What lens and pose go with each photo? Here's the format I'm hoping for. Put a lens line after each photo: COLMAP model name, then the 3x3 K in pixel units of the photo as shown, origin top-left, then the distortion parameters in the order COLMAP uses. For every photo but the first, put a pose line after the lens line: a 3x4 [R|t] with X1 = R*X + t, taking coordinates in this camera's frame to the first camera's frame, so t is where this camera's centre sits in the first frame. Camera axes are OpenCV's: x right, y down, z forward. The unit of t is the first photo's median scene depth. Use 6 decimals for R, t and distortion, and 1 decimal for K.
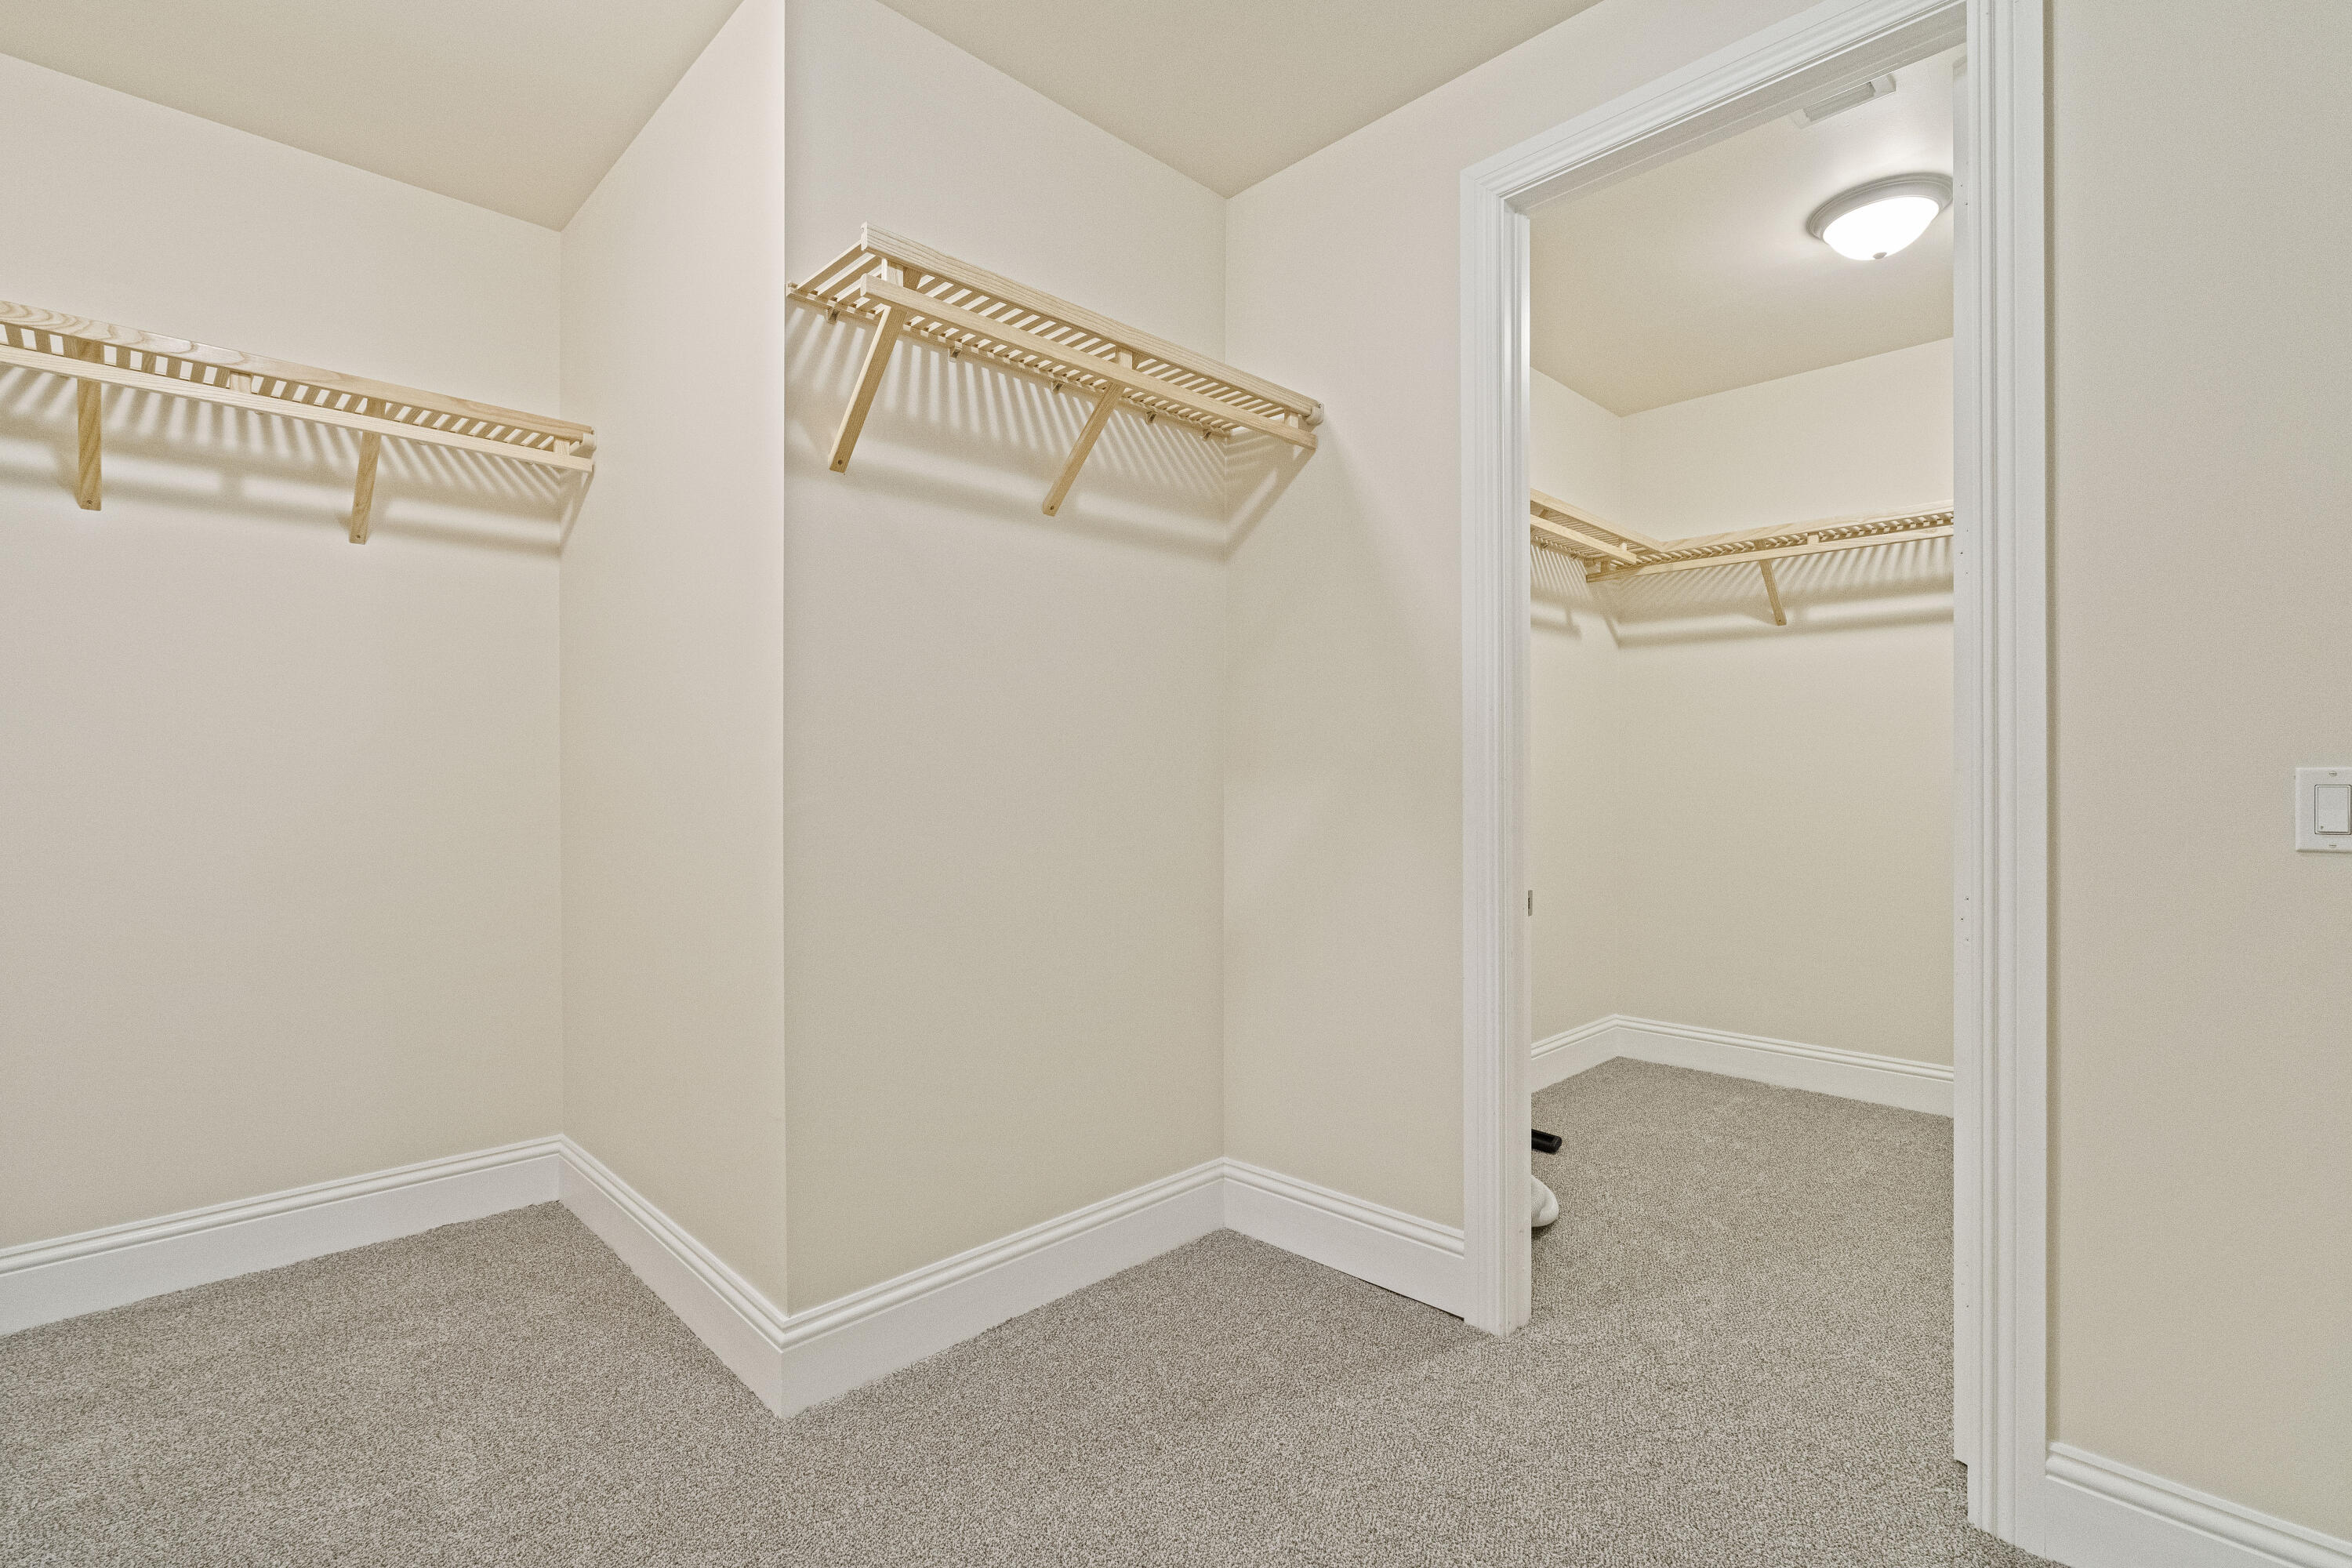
lens RADIAL K [[1066.0, 0, 1127.5], [0, 1066.0, 775.1], [0, 0, 1]] dist [-0.010008, 0.004363]
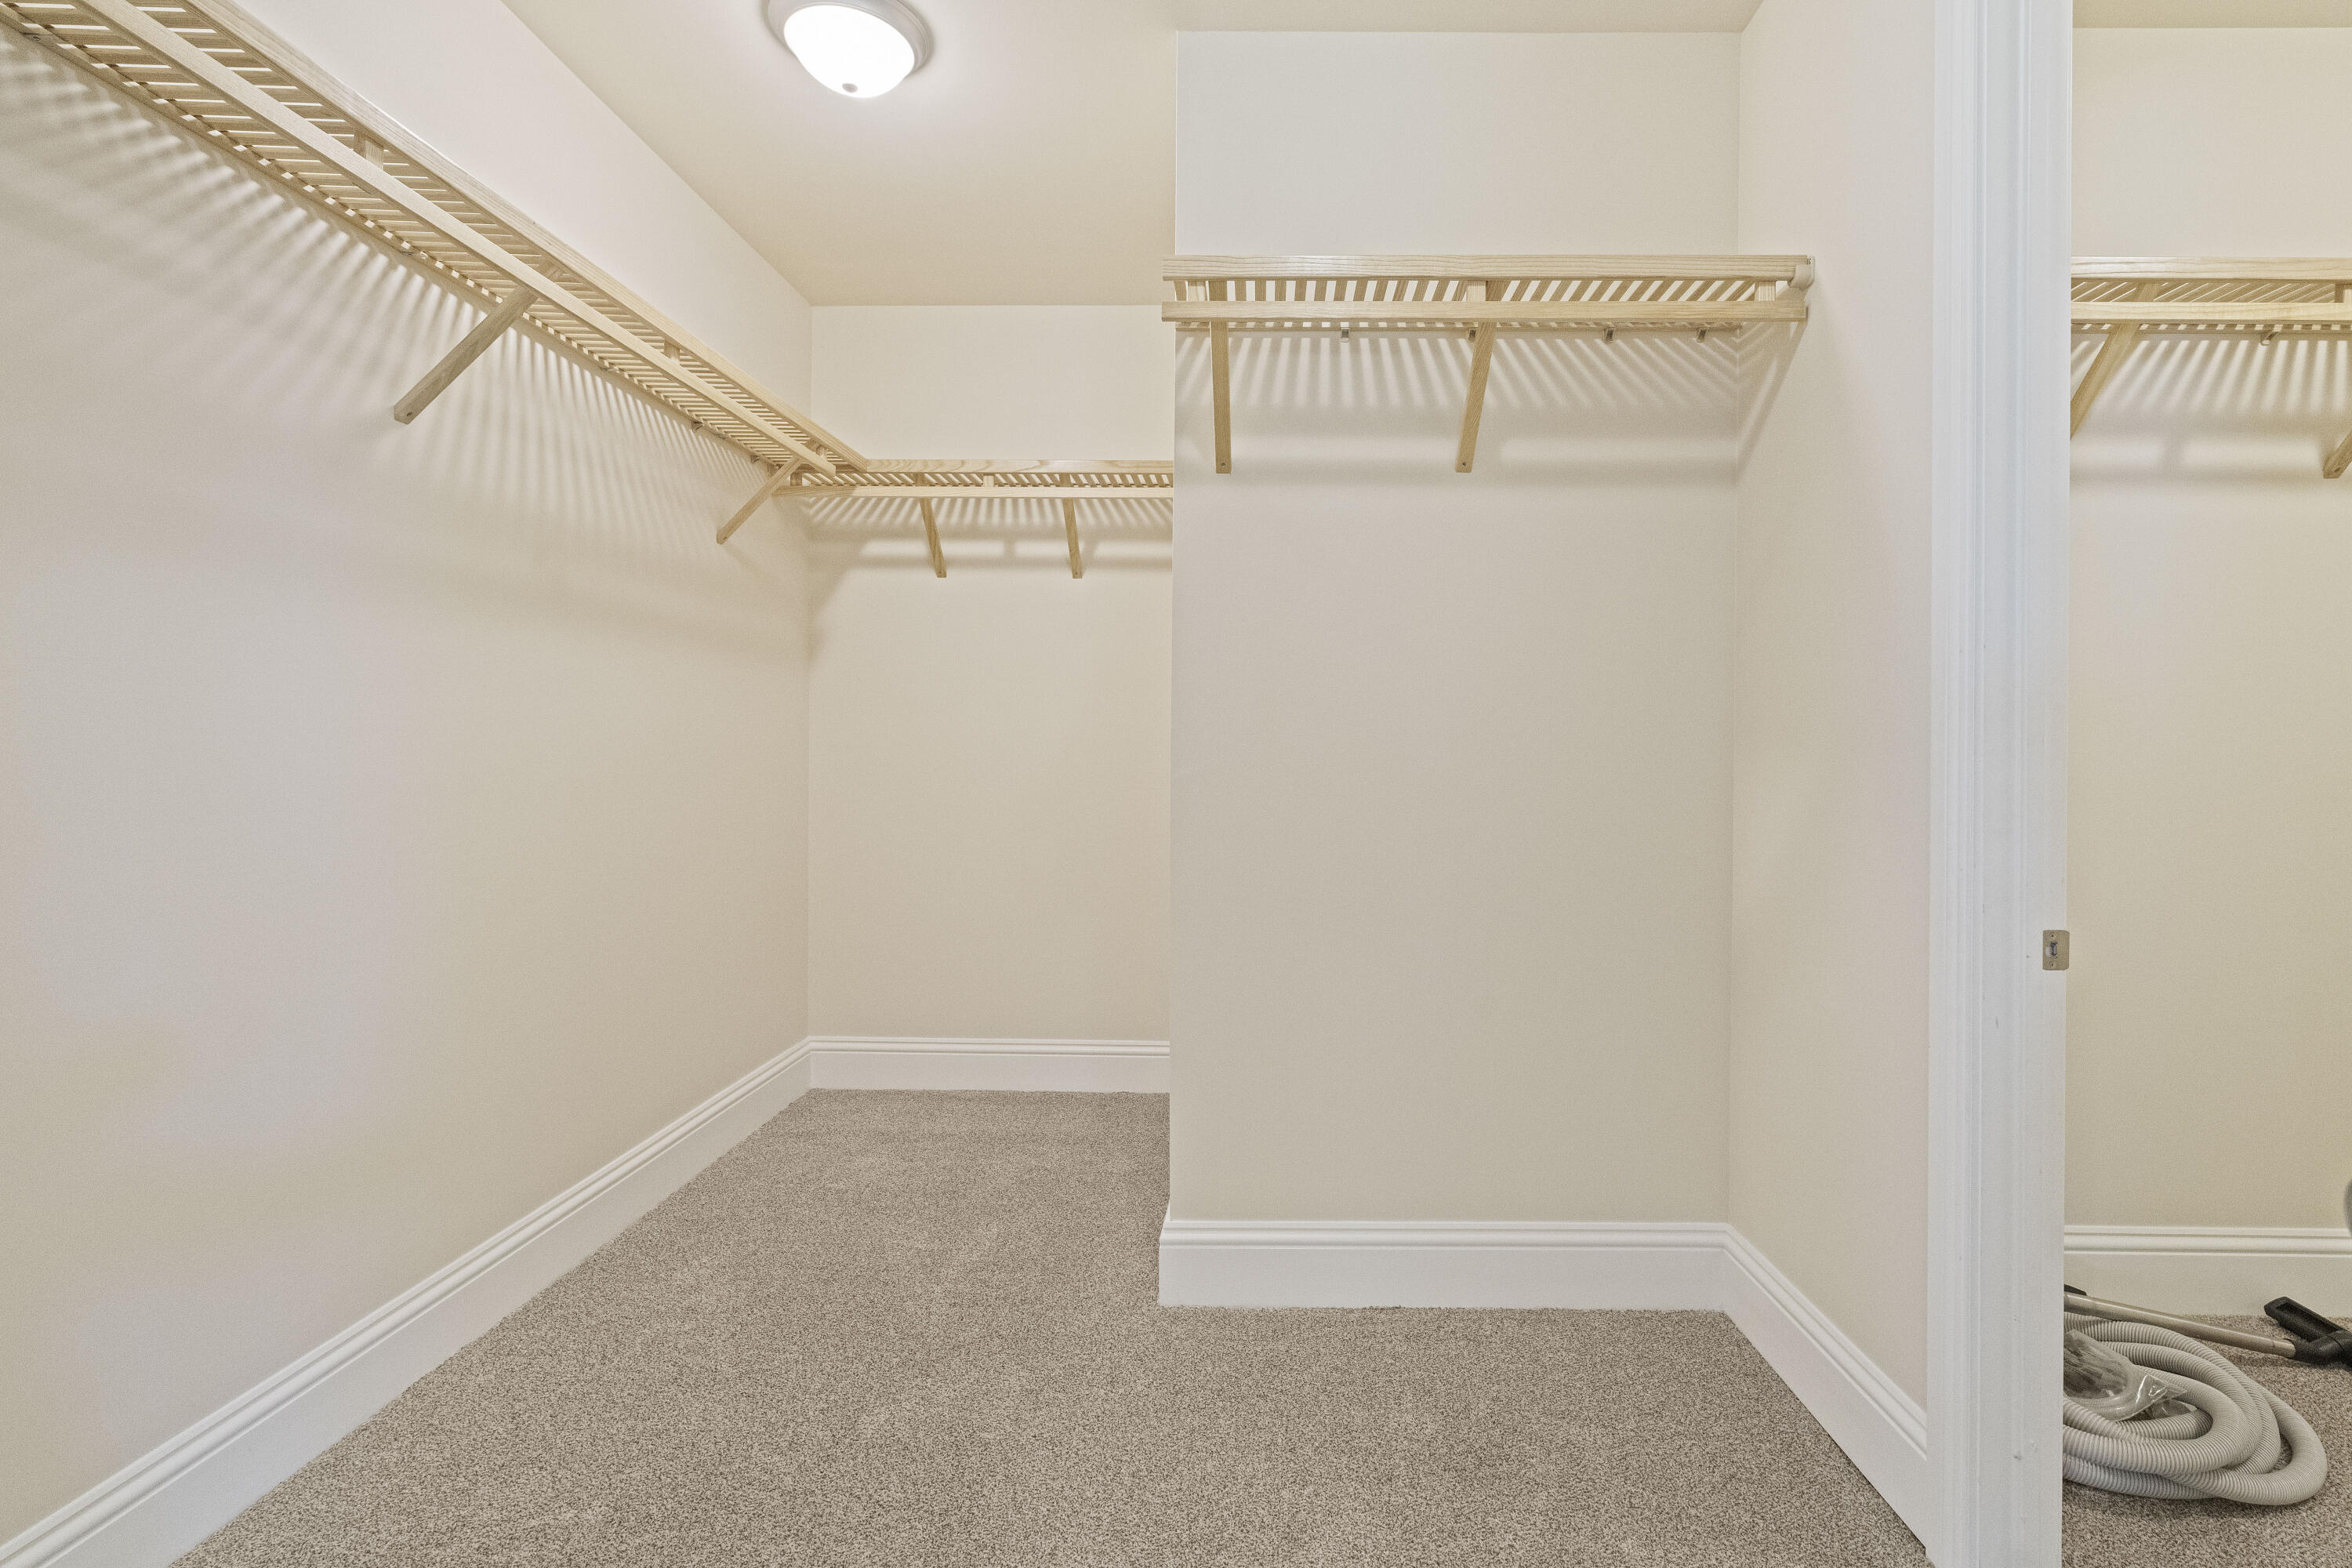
lens RADIAL K [[1066.0, 0, 1233.6], [0, 1066.0, 739.9], [0, 0, 1]] dist [-0.010008, 0.004363]
pose [[0.712000, -0.002868, -0.702174, 0.417805], [-0.002310, 0.999977, -0.006427, -0.000850], [0.702176, 0.006198, 0.711977, 0.176366]]
